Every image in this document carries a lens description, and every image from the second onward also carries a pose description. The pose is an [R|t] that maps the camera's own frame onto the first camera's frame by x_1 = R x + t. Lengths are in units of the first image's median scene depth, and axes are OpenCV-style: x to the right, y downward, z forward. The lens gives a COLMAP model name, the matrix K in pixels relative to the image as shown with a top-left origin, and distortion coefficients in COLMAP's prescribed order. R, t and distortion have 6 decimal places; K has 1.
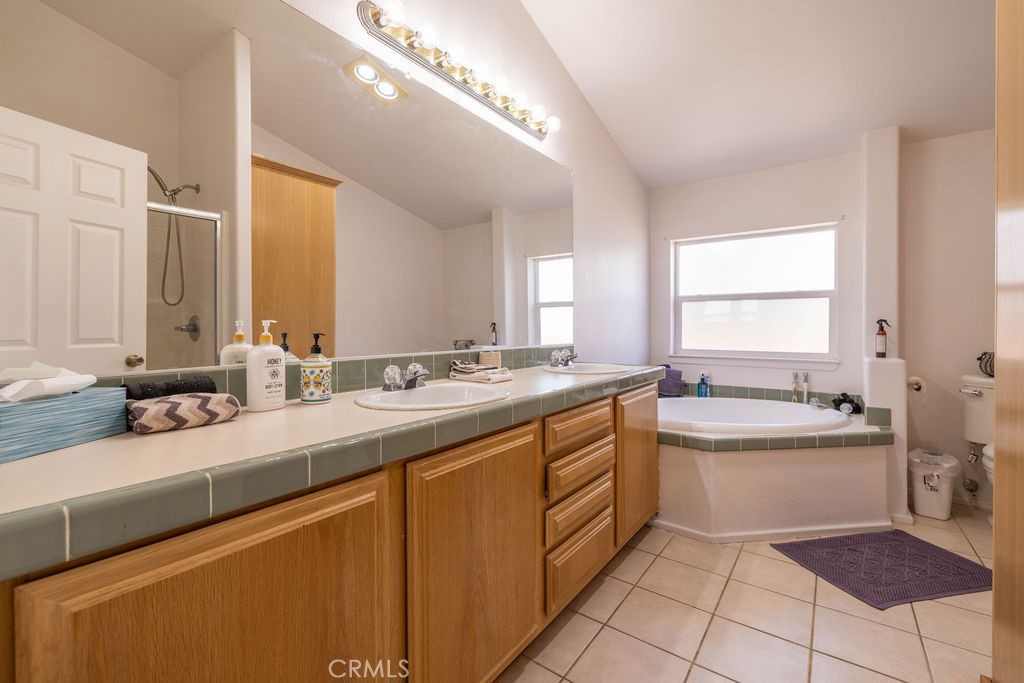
lens RADIAL K [[444.6, 0, 511.0], [0, 444.6, 332.5], [0, 0, 1]] dist [-0.001126, 0.000063]
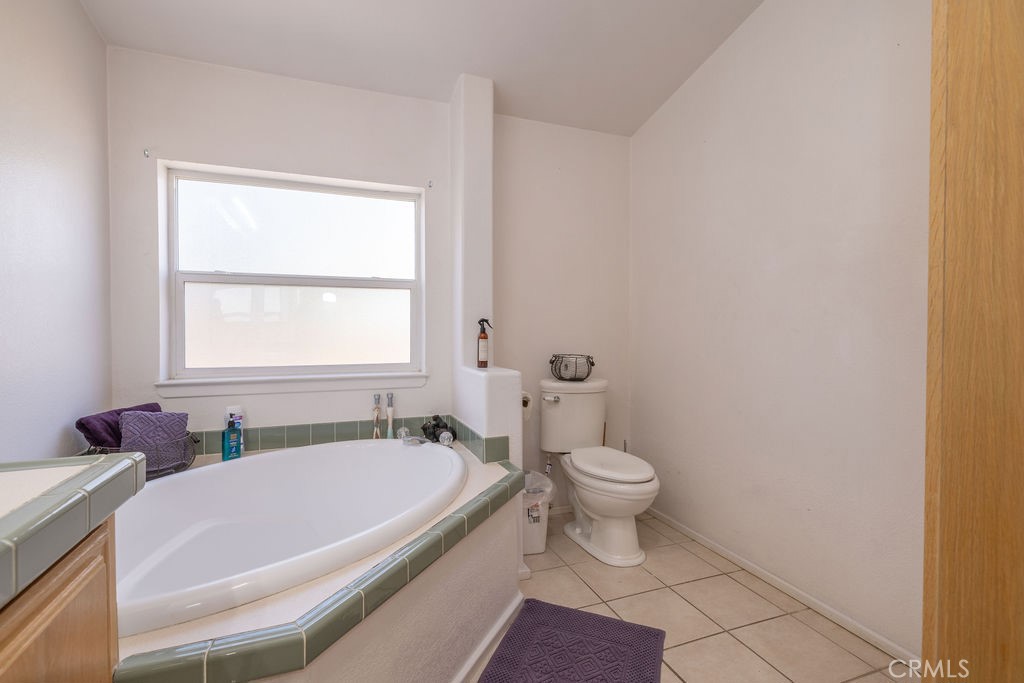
lens RADIAL K [[444.6, 0, 511.0], [0, 444.6, 332.5], [0, 0, 1]] dist [-0.001126, 0.000063]
pose [[0.531921, -0.010627, 0.846727, 0.168505], [0.009287, 0.999934, 0.006715, -0.008715], [-0.846743, 0.004292, 0.531985, 0.461719]]
